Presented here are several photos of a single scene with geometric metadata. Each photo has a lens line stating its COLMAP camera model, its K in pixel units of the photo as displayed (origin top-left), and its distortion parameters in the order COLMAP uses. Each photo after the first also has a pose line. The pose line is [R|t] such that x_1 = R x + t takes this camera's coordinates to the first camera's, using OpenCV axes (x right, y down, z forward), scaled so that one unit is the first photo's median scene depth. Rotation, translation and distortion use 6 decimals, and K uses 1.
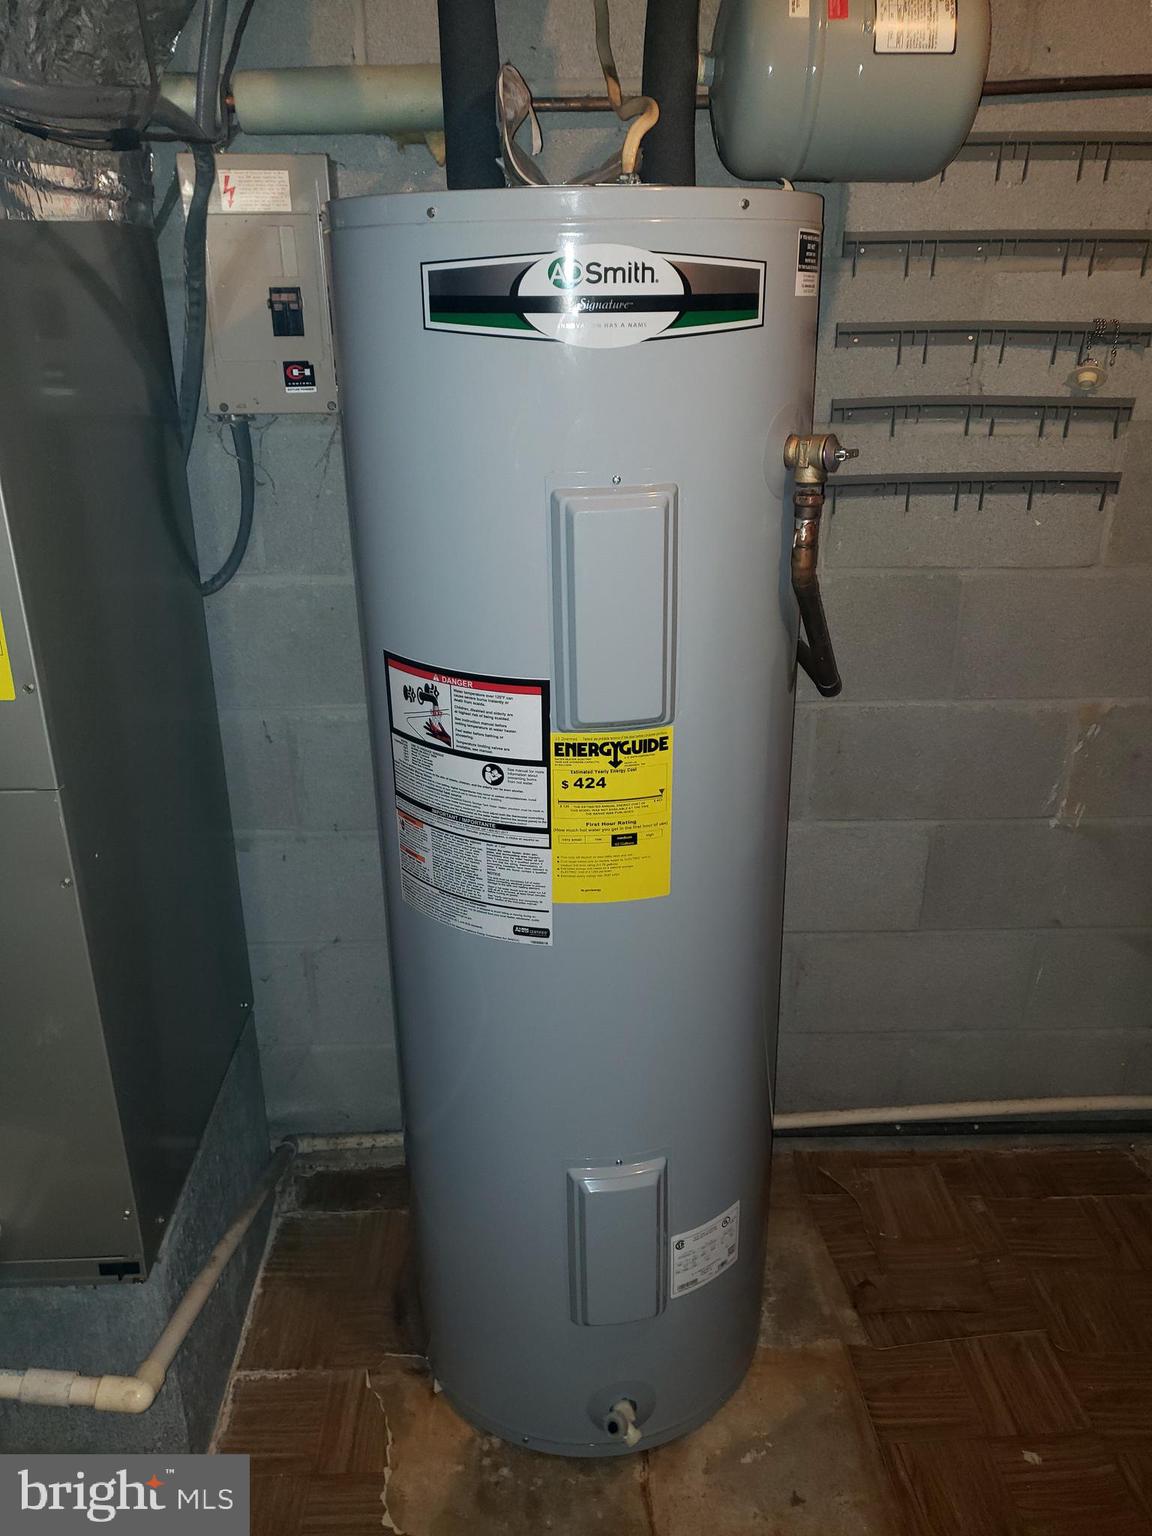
lens RADIAL K [[1169.4, 0, 608.4], [0, 1169.4, 766.8], [0, 0, 1]] dist [0.264046, -0.505080]
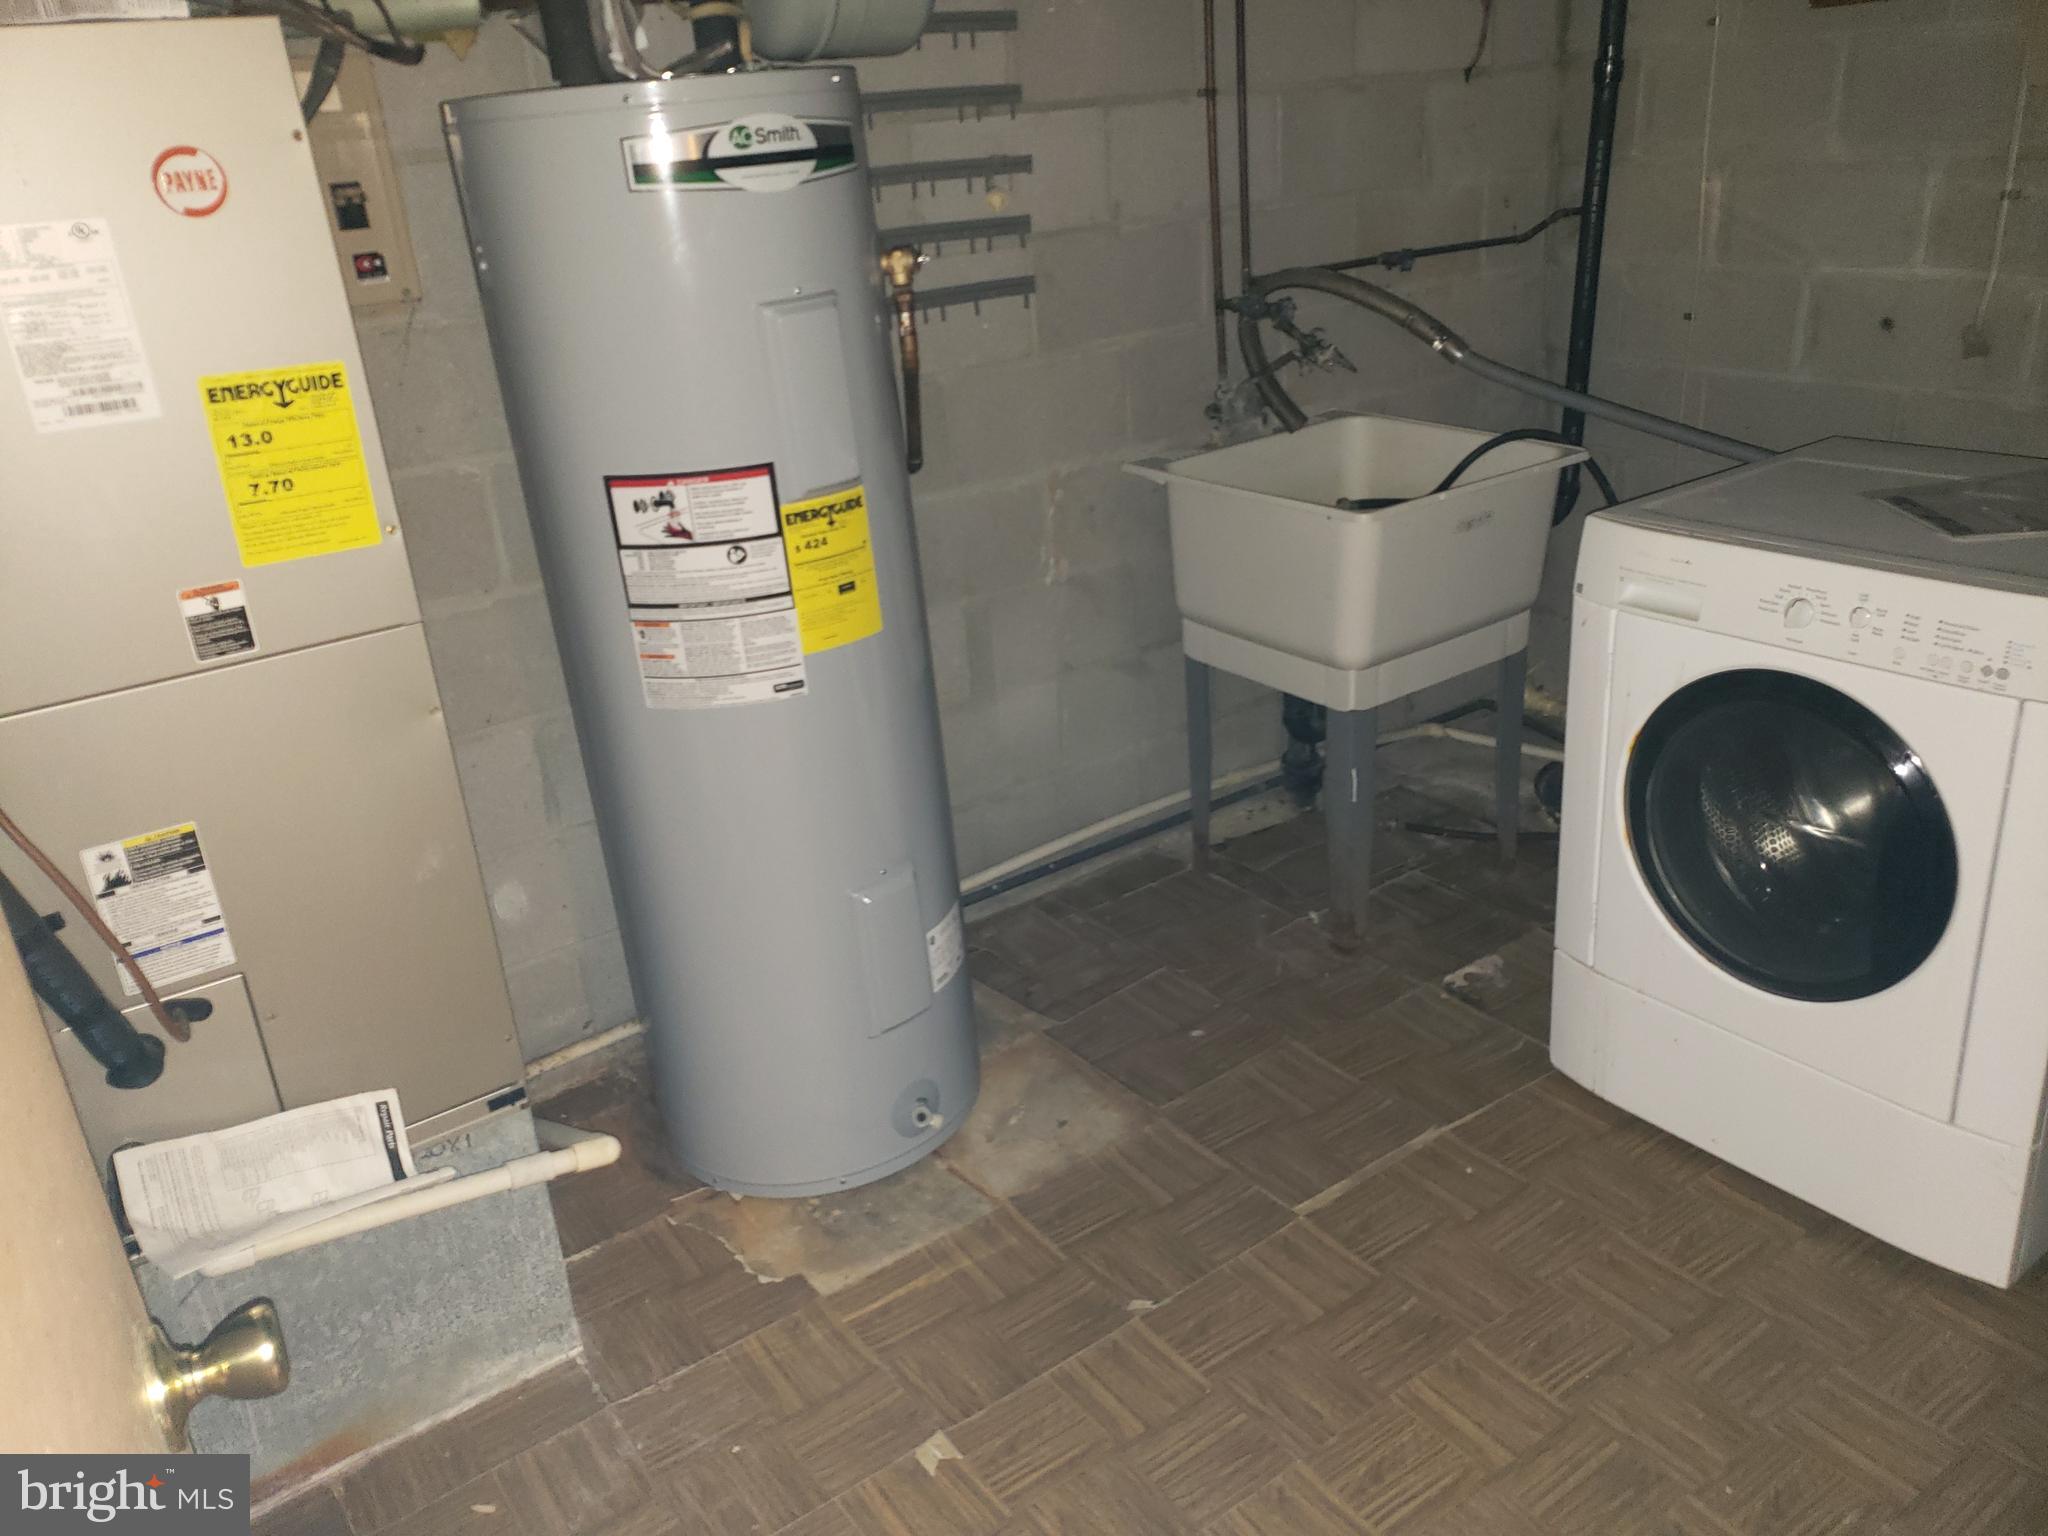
lens RADIAL K [[1559.2, 0, 1030.8], [0, 1559.2, 735.3], [0, 0, 1]] dist [0.069790, -0.077852]
pose [[0.840391, -0.263258, 0.473749, -0.635007], [0.278428, 0.959650, 0.039360, 0.198664], [-0.464995, 0.098827, 0.879780, -0.498806]]
